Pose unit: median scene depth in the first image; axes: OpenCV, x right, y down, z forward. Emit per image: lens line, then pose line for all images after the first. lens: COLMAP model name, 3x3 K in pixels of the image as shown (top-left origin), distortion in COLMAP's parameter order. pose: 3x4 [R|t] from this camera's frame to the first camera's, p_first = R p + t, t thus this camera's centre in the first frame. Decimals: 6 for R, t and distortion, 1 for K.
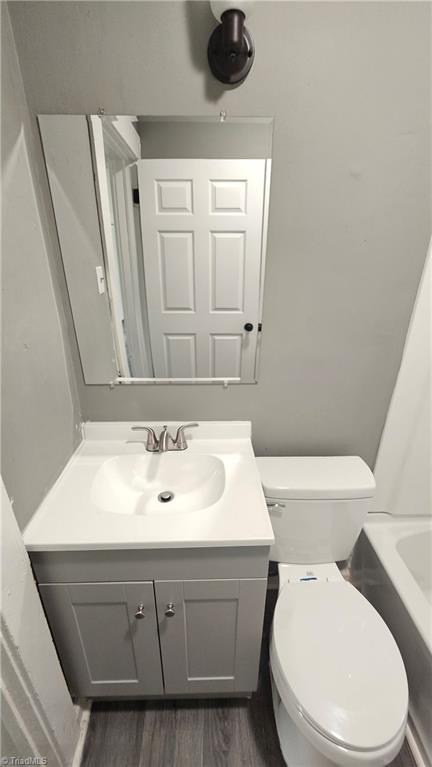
lens RADIAL K [[312.4, 0, 216.4], [0, 312.4, 382.8], [0, 0, 1]] dist [0.000917, -0.000163]
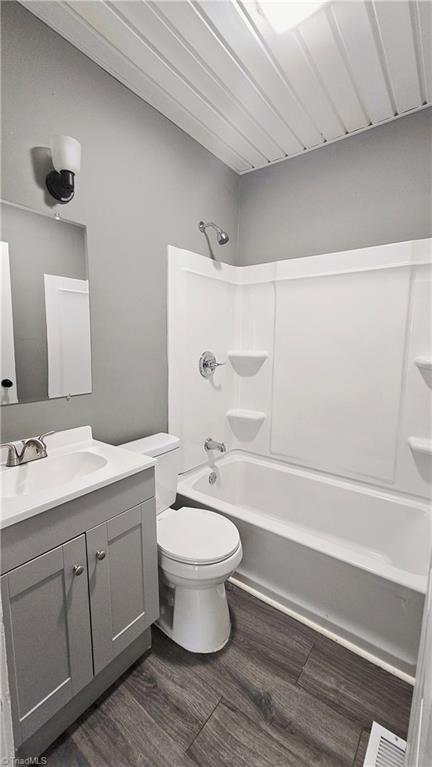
lens RADIAL K [[312.4, 0, 216.9], [0, 312.4, 383.6], [0, 0, 1]] dist [0.000917, -0.000163]
pose [[0.623807, -0.103299, 0.774722, -0.608171], [0.301717, 0.946219, -0.116777, 0.302322], [-0.720994, 0.306593, 0.621425, -0.248284]]
